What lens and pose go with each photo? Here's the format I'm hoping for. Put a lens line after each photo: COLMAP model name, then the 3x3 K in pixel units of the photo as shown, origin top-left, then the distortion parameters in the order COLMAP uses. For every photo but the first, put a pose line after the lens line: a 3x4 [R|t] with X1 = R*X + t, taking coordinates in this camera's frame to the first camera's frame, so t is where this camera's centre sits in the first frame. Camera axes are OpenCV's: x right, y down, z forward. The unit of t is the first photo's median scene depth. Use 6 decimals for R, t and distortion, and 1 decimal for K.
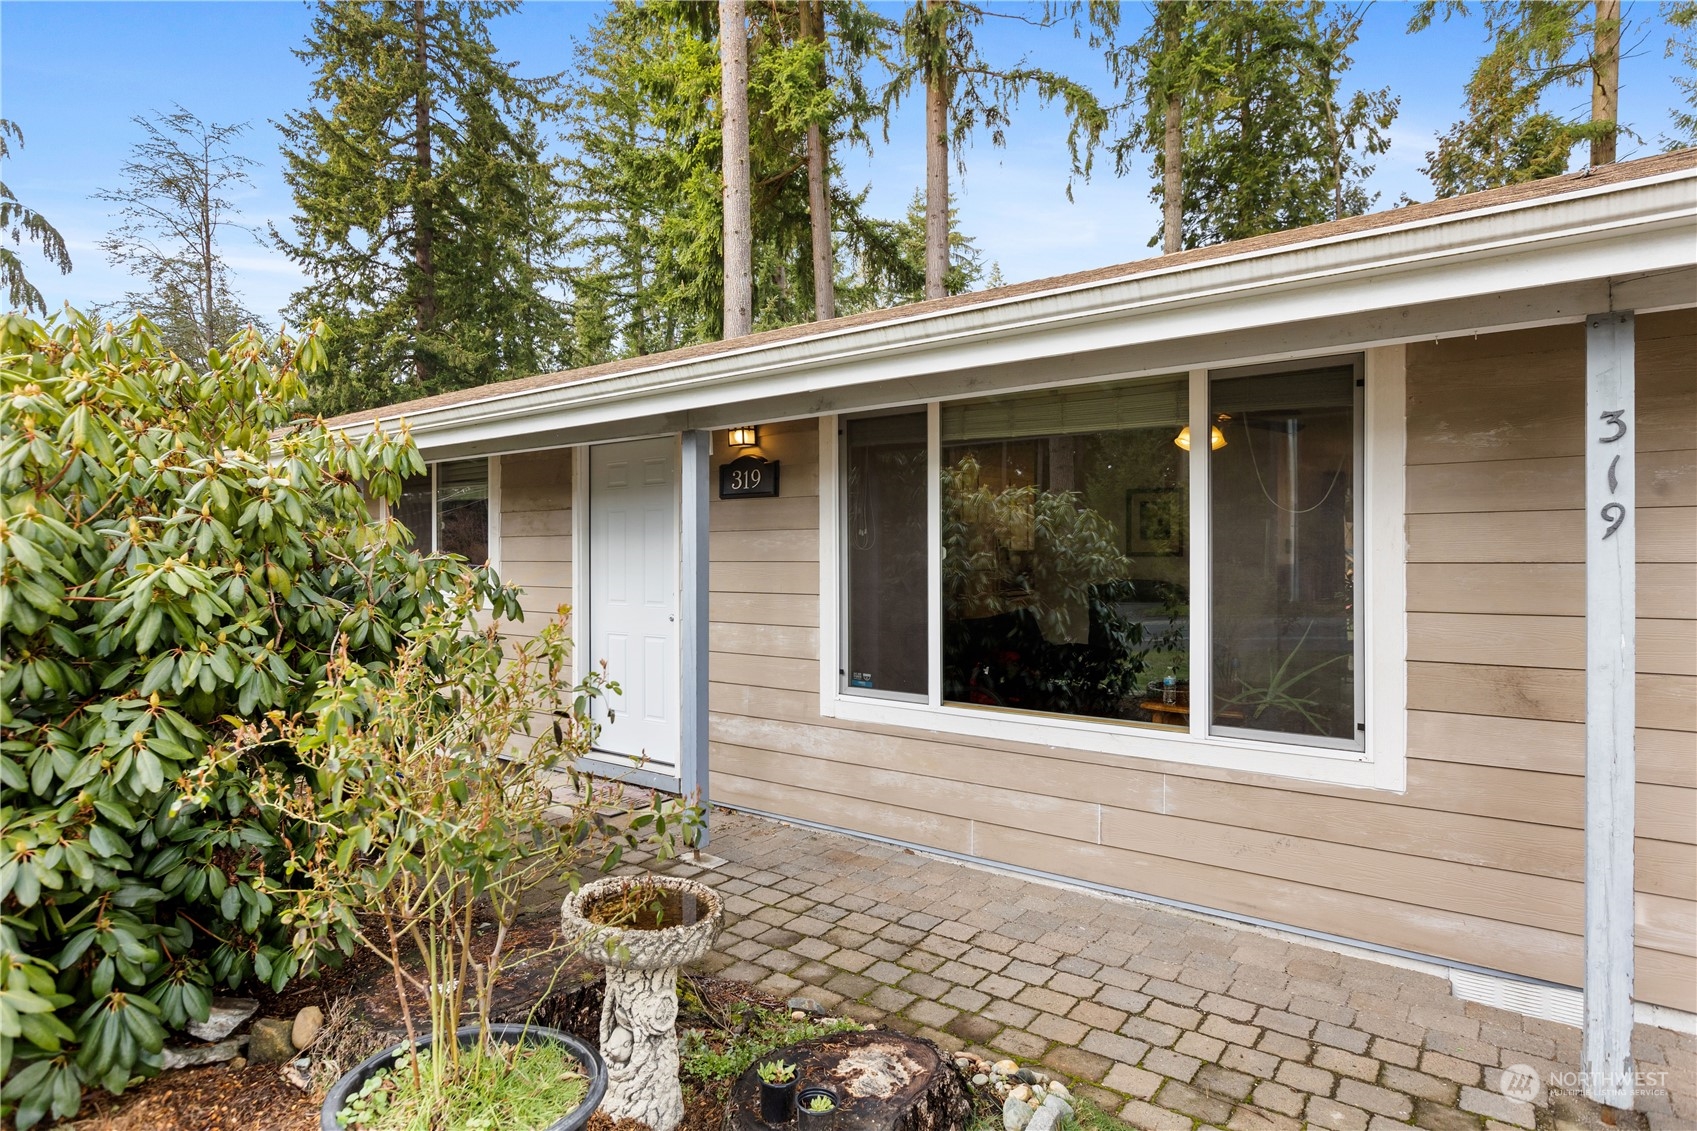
lens RADIAL K [[916.6, 0, 840.4], [0, 916.6, 558.6], [0, 0, 1]] dist [-0.000413, 0.000152]
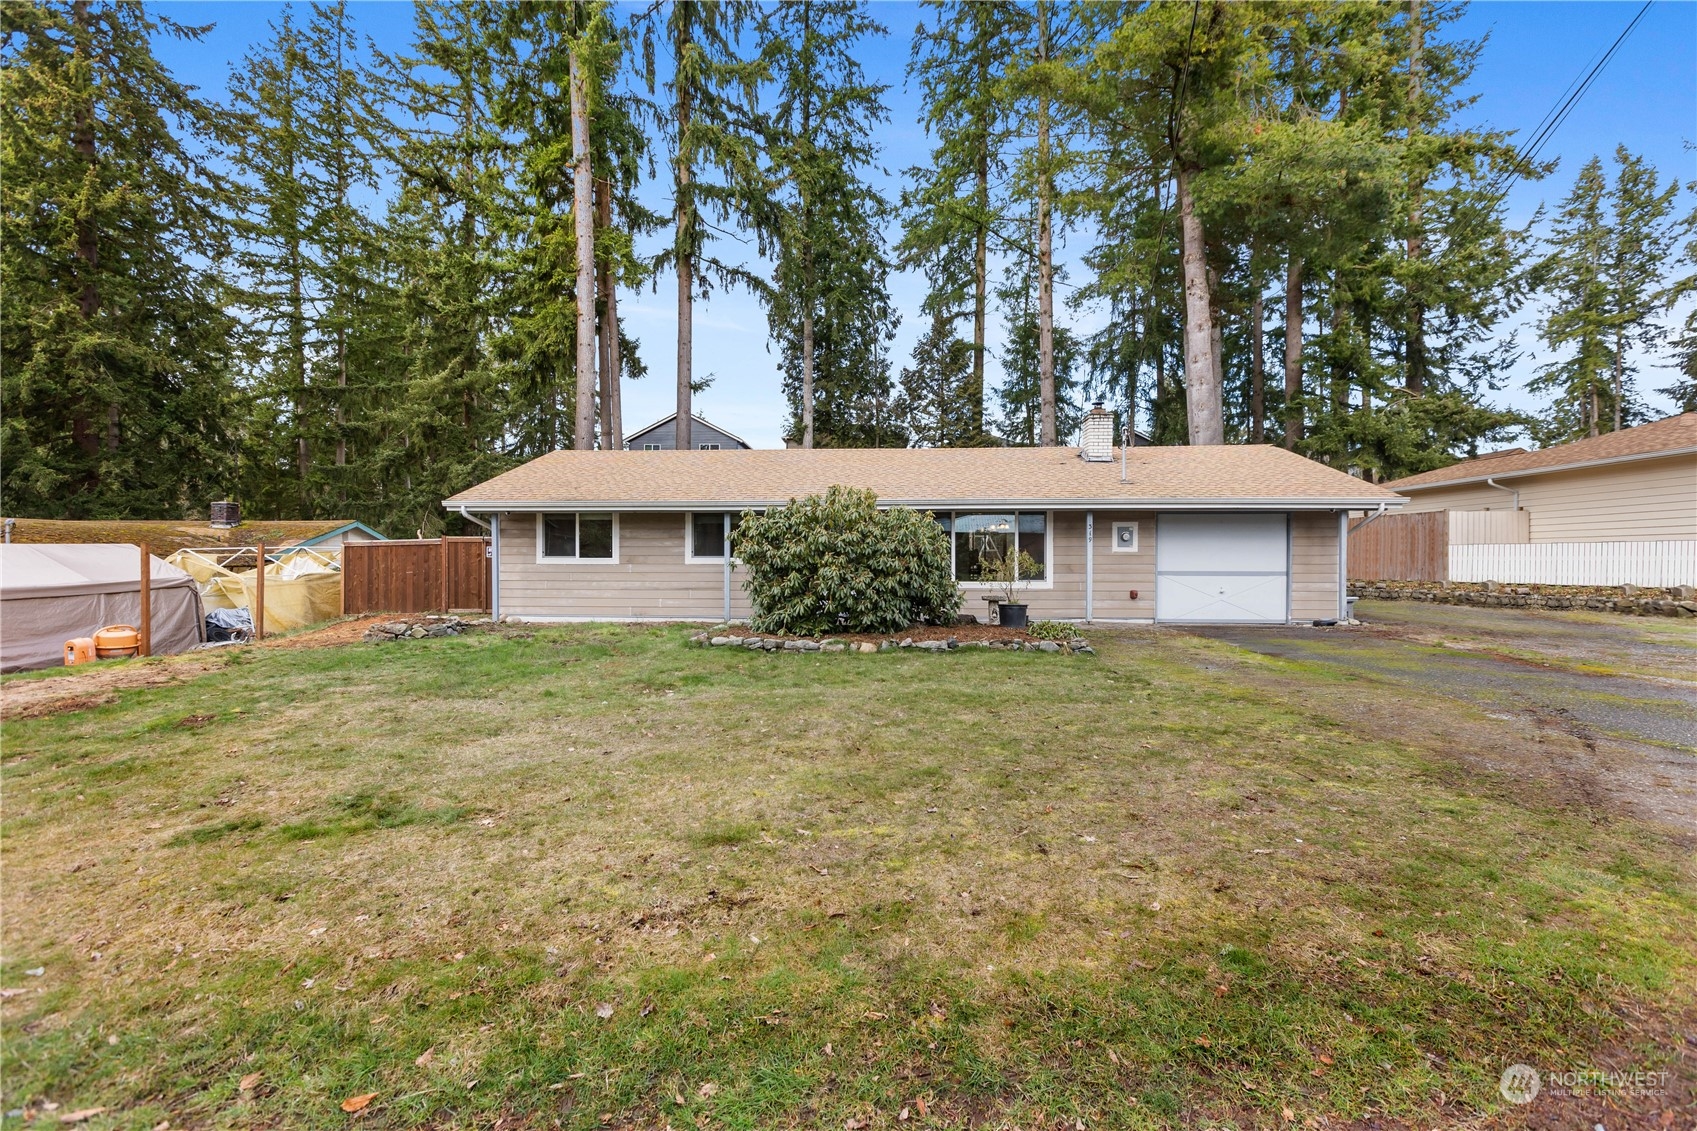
lens RADIAL K [[754.0, 0, 844.2], [0, 754.0, 567.1], [0, 0, 1]] dist [0.002905, -0.001605]
pose [[0.833132, -0.006759, 0.553033, -0.385609], [-0.000390, 0.999918, 0.012808, 0.009229], [-0.553074, -0.010886, 0.833061, -0.272138]]
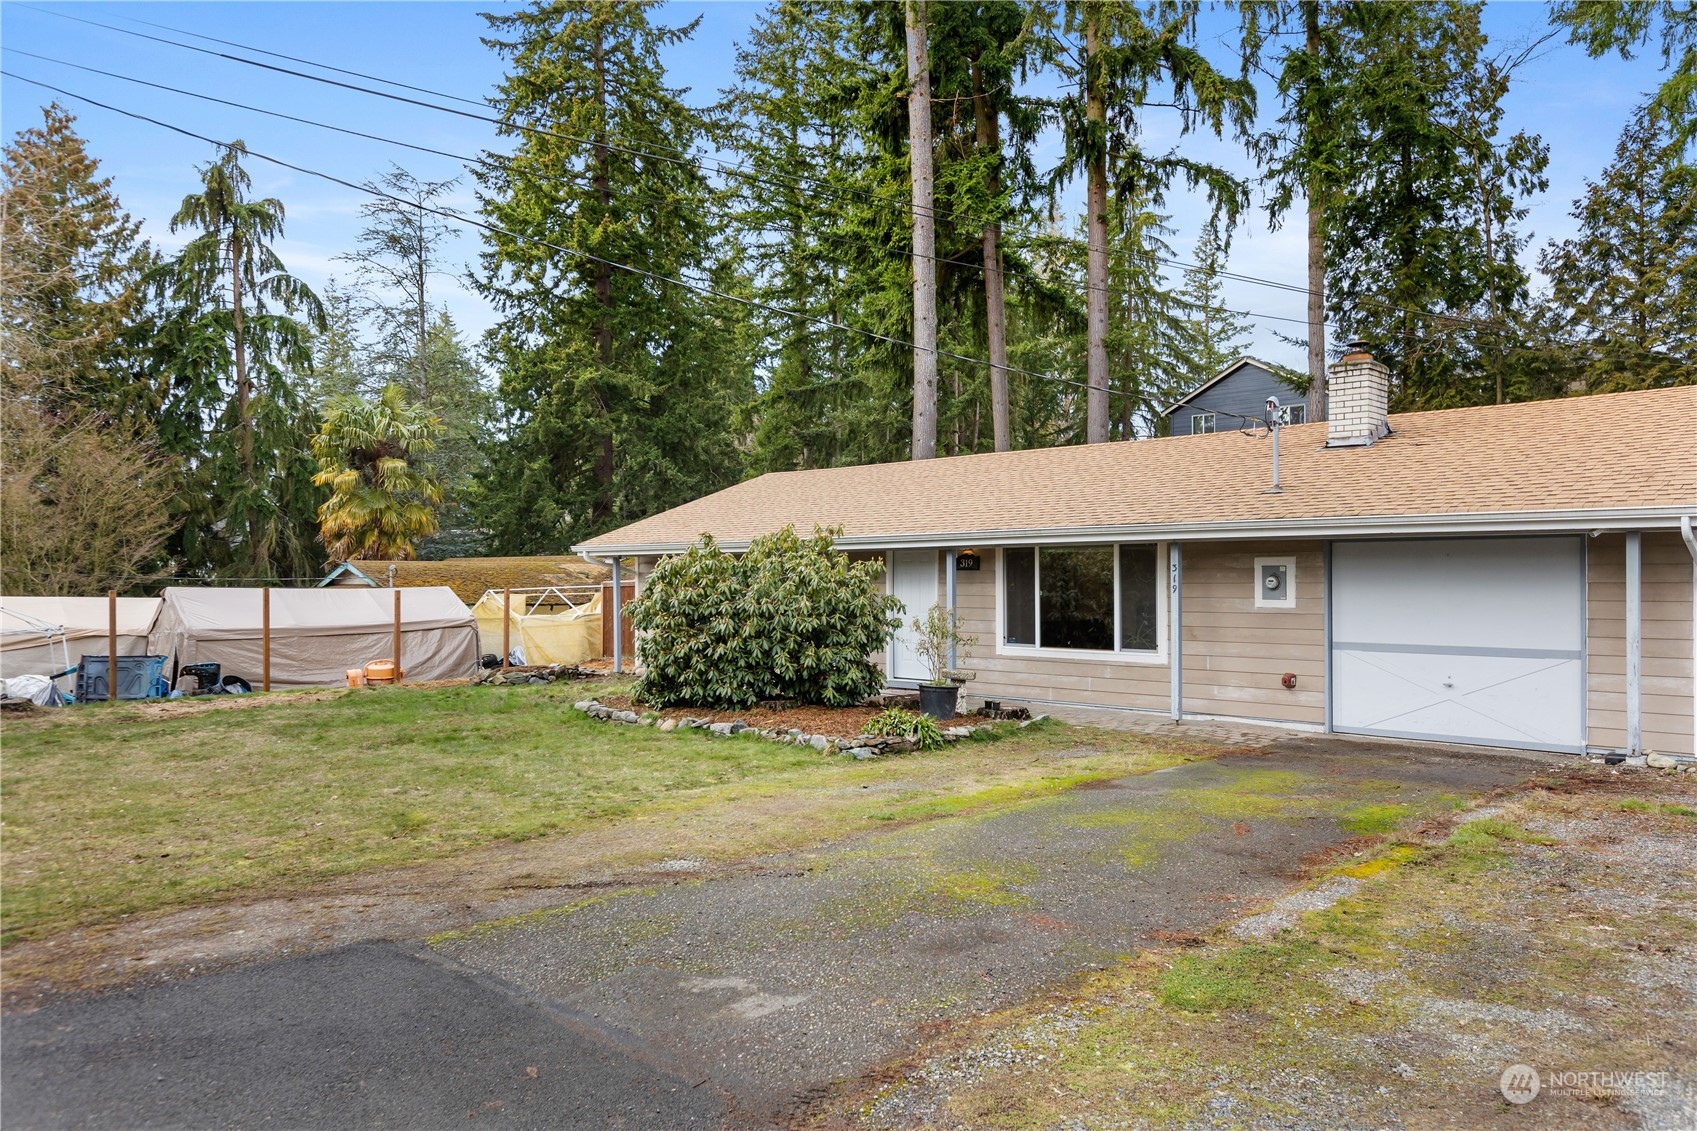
lens RADIAL K [[1193.6, 0, 859.9], [0, 1193.6, 568.5], [0, 0, 1]] dist [0.002010, 0.002919]
pose [[0.991076, -0.002912, -0.133266, 0.009224], [0.001789, 0.999962, -0.008545, -0.008940], [0.133285, 0.008230, 0.991044, -0.471519]]
